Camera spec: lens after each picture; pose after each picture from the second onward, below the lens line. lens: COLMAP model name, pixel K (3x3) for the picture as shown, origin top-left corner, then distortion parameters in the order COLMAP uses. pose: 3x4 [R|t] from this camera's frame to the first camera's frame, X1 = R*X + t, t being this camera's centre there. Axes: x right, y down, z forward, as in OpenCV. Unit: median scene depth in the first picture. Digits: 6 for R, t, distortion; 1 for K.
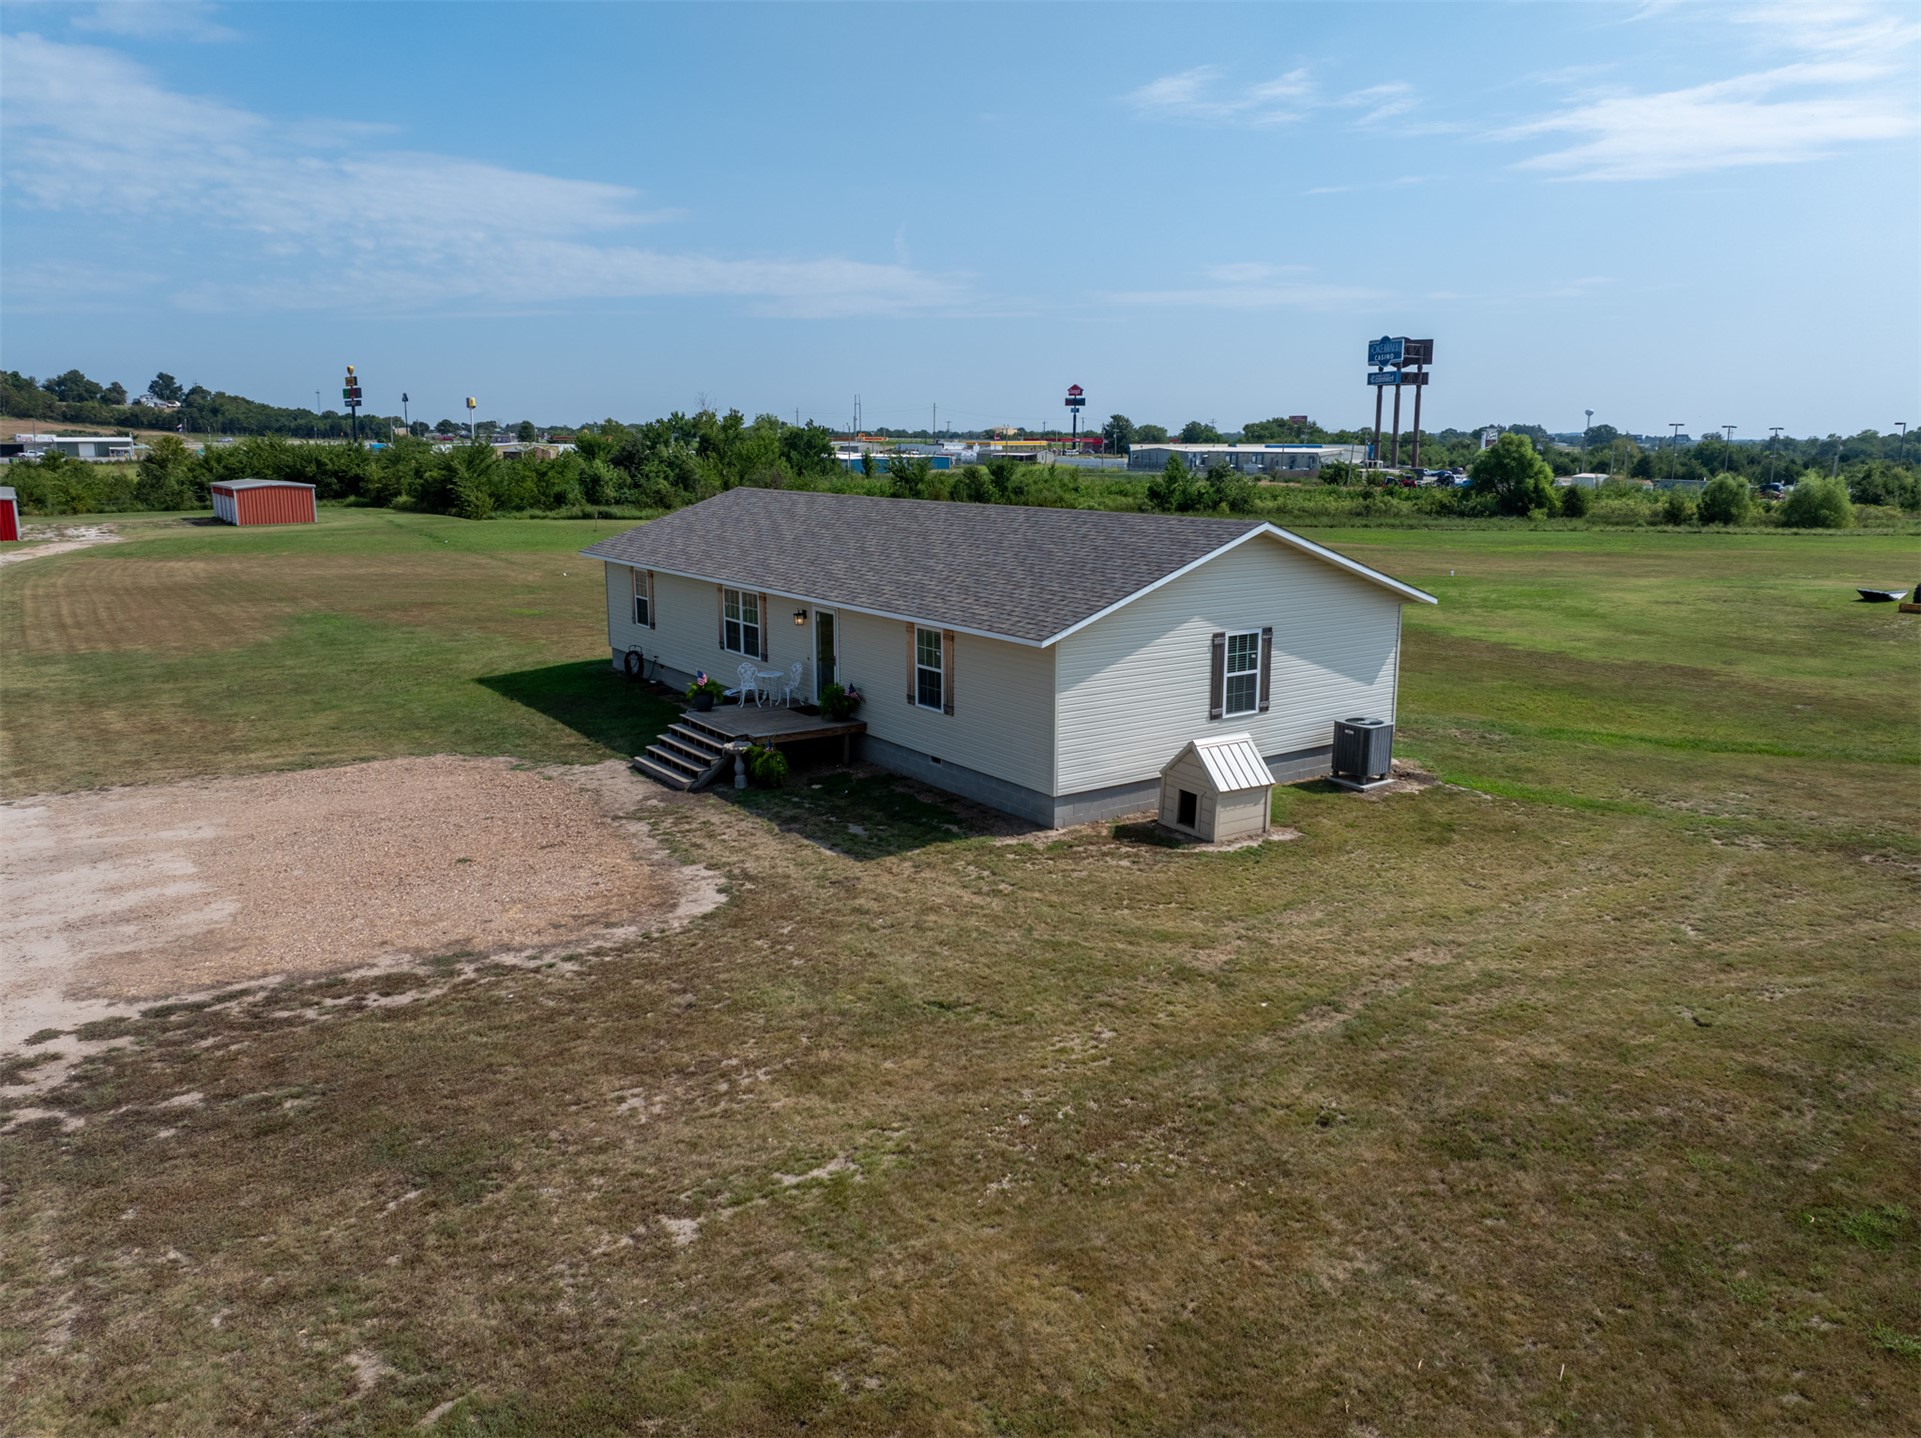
lens RADIAL K [[1346.1, 0, 966.2], [0, 1346.1, 742.7], [0, 0, 1]] dist [-0.051309, 0.026215]
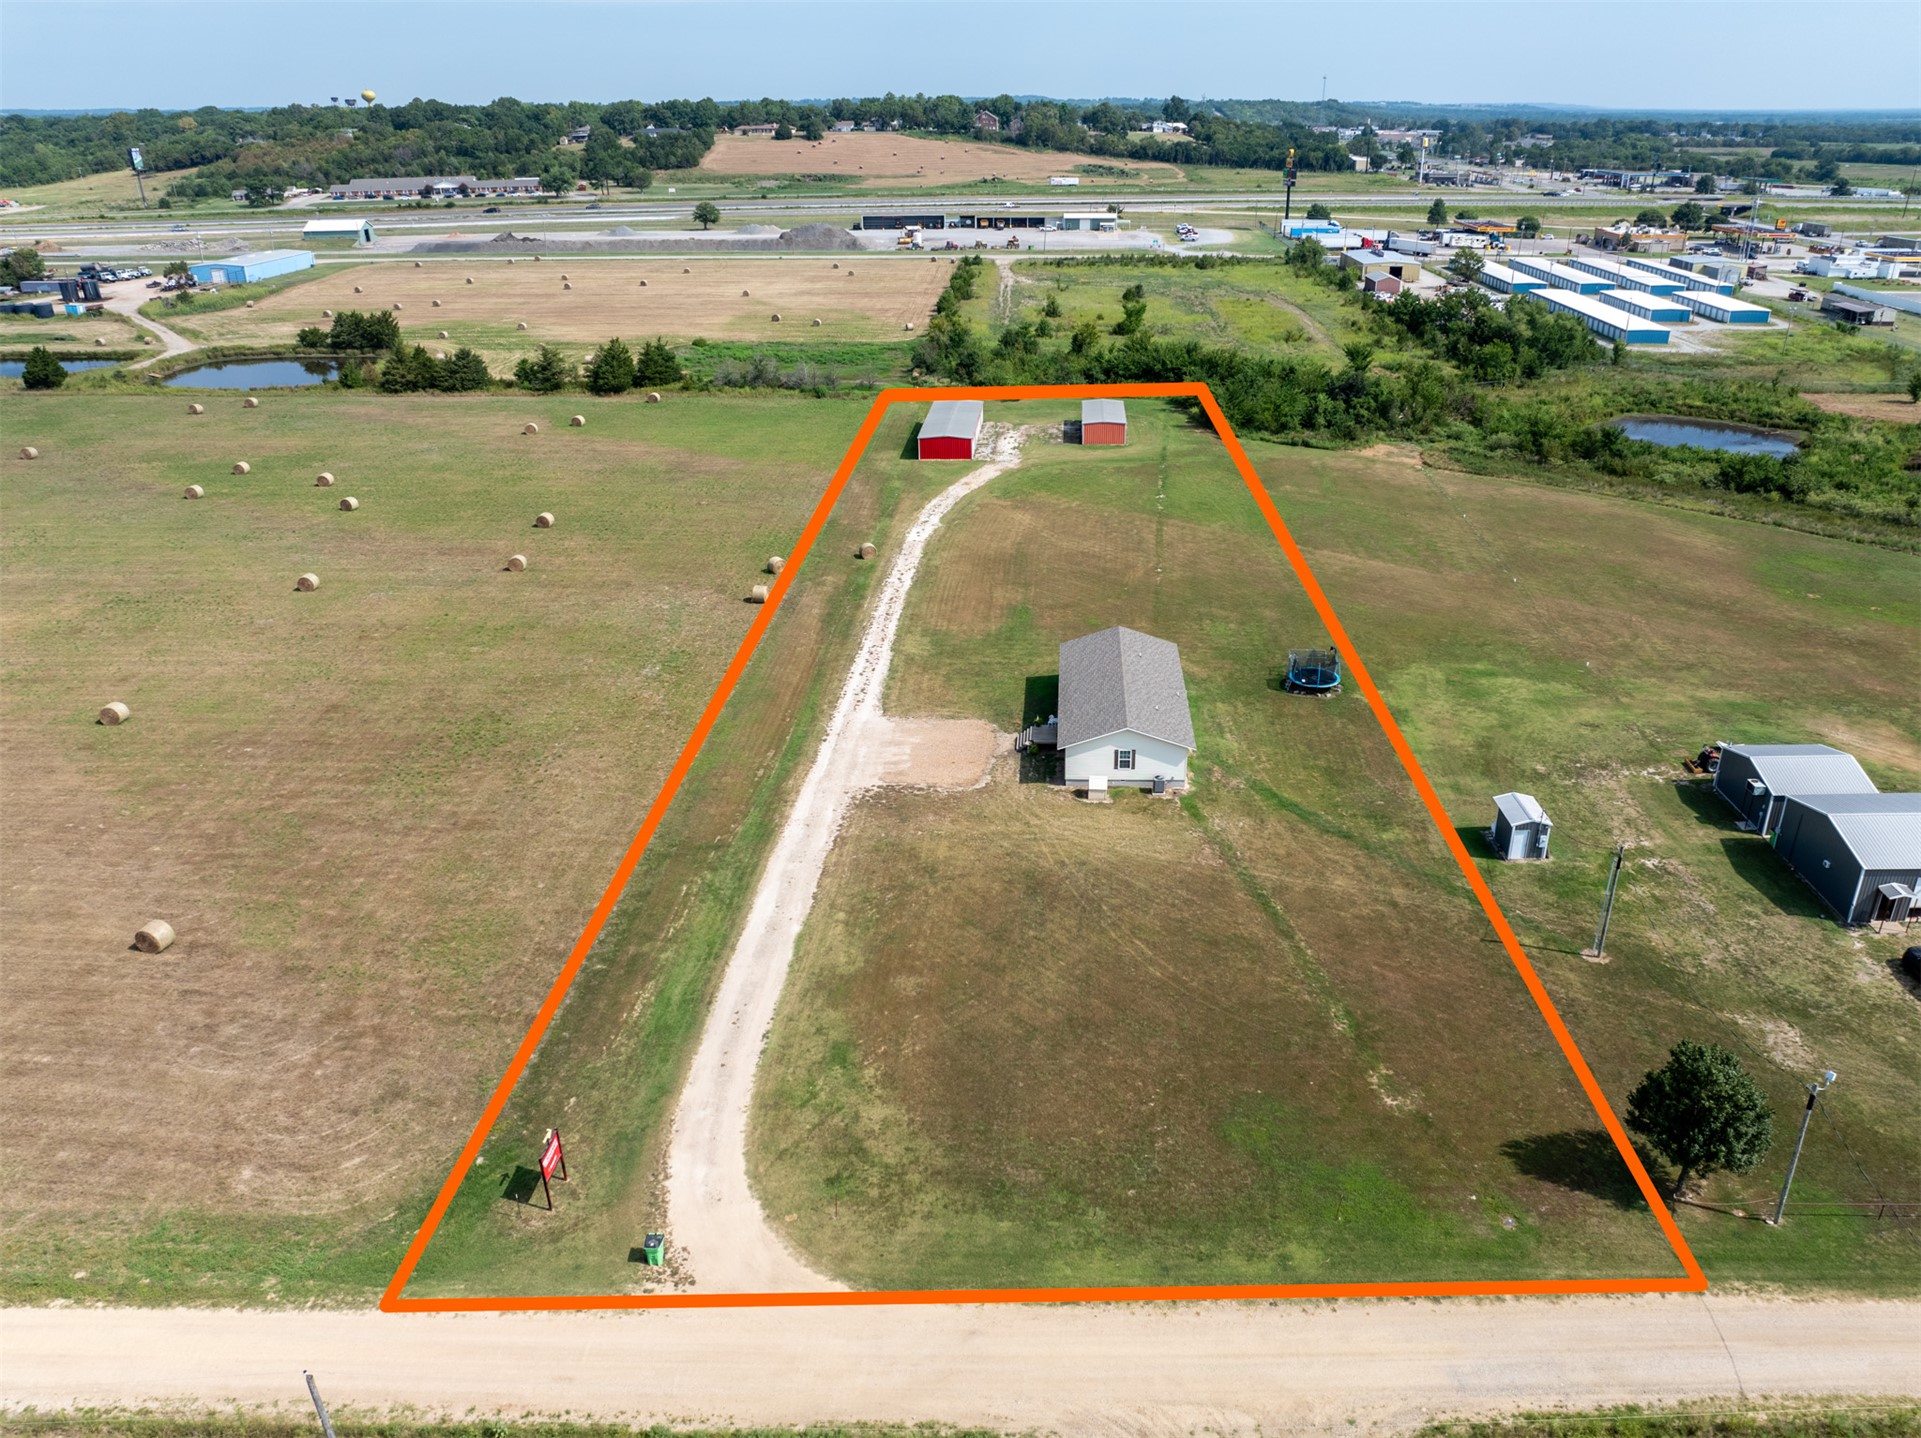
lens RADIAL K [[1379.5, 0, 1059.1], [0, 1379.5, 721.3], [0, 0, 1]] dist [-0.030199, -0.006074]
pose [[0.810322, 0.239830, -0.534658, 0.886681], [-0.127274, 0.962662, 0.238923, -0.447334], [0.571996, -0.125557, 0.810590, -0.975699]]
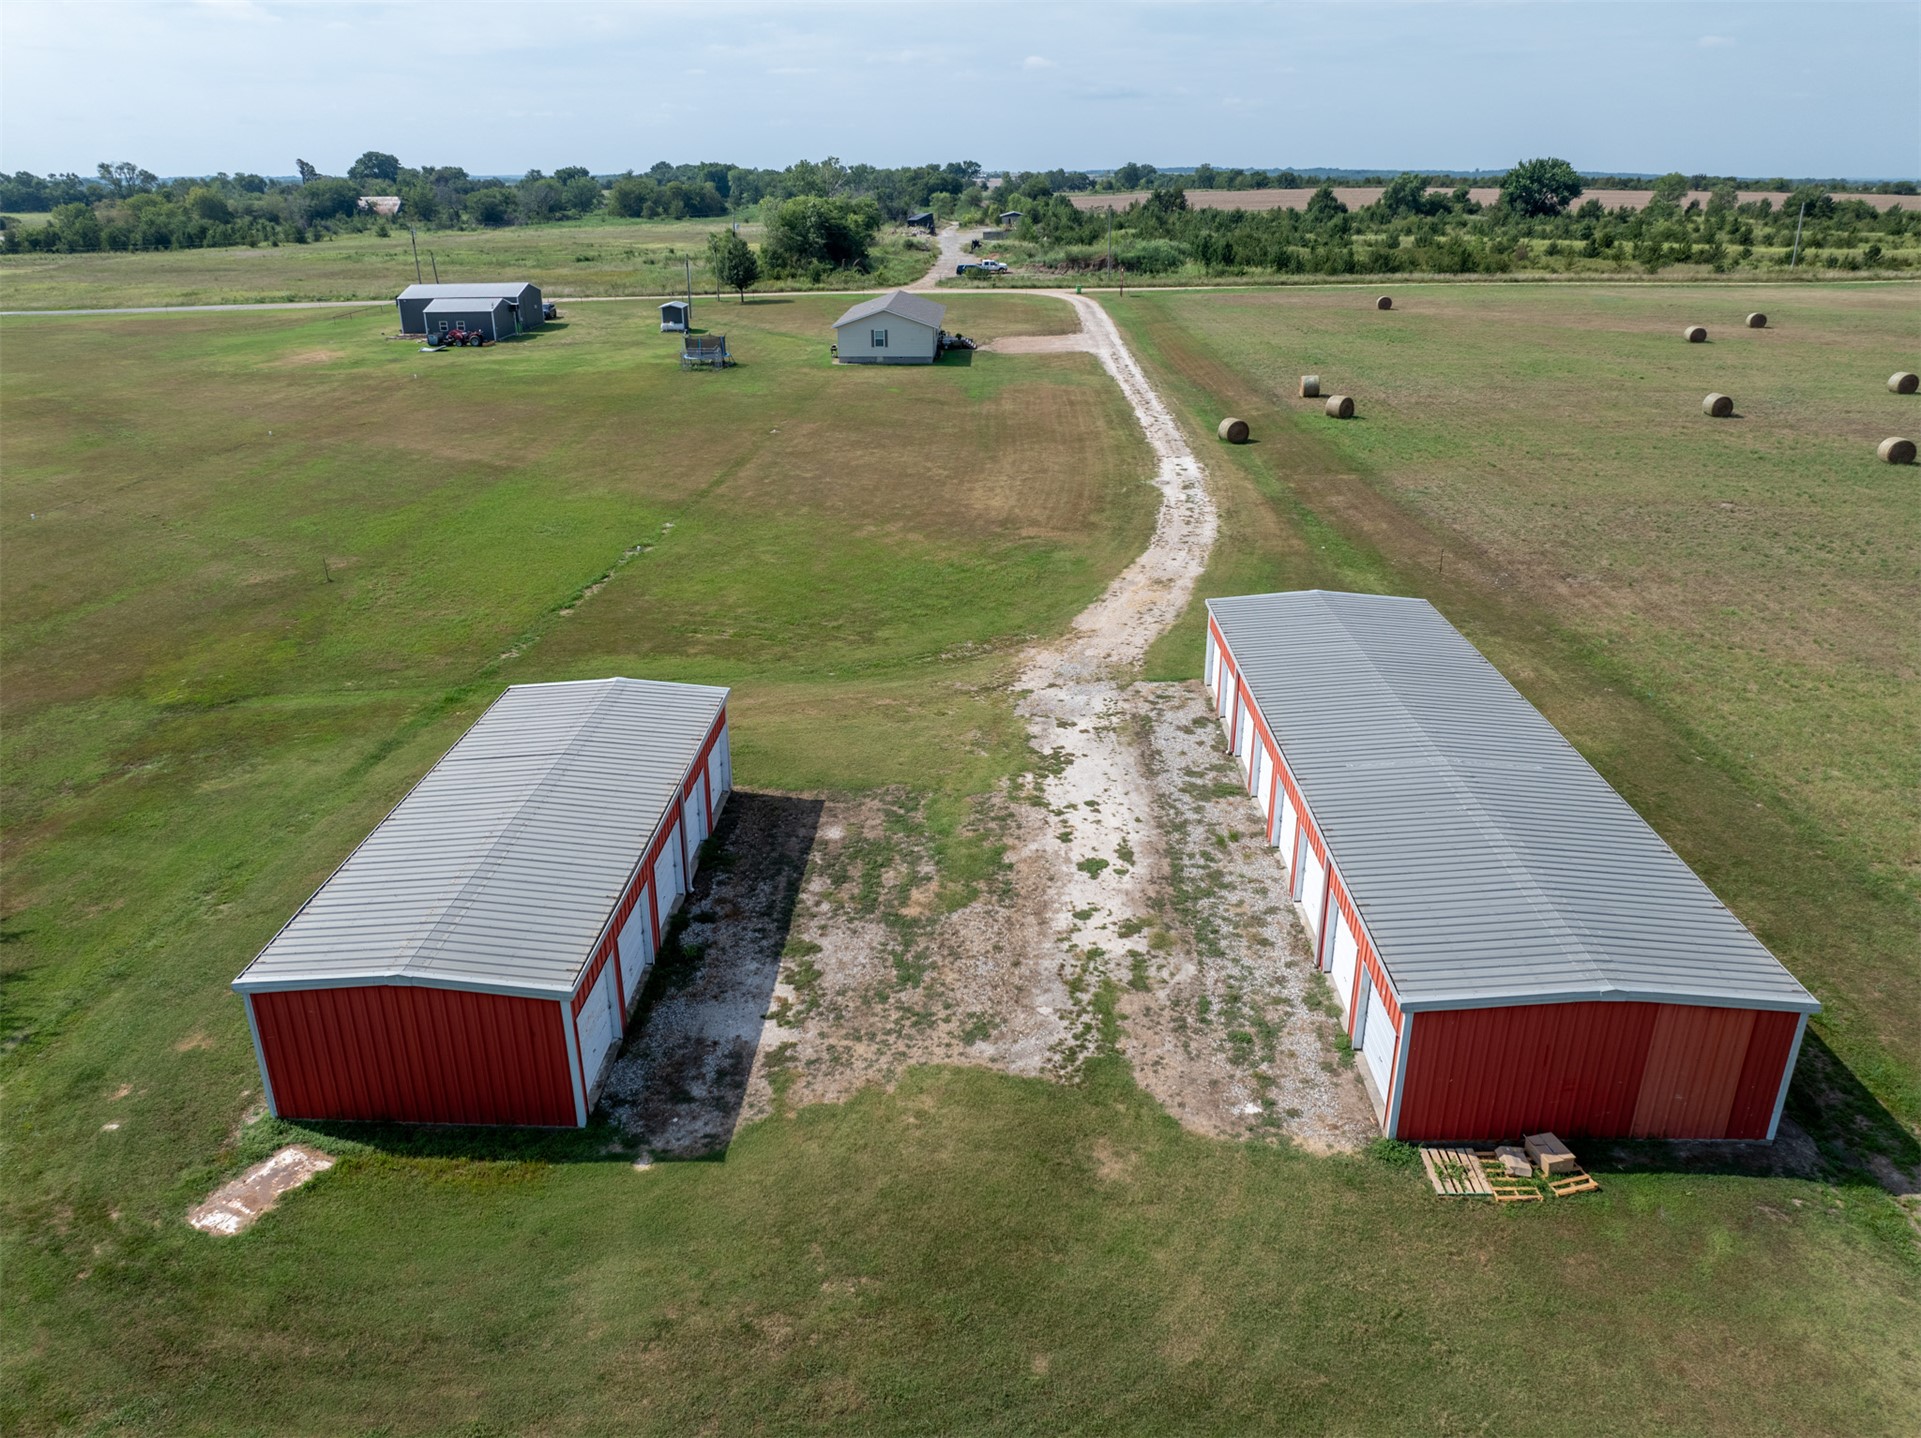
lens RADIAL K [[1346.1, 0, 966.2], [0, 1346.1, 742.7], [0, 0, 1]] dist [-0.051309, 0.026215]
pose [[-0.802936, -0.236013, 0.547350, -1.471474], [0.129920, 0.826898, 0.547139, -0.672898], [-0.581734, 0.510430, -0.633283, 2.196989]]
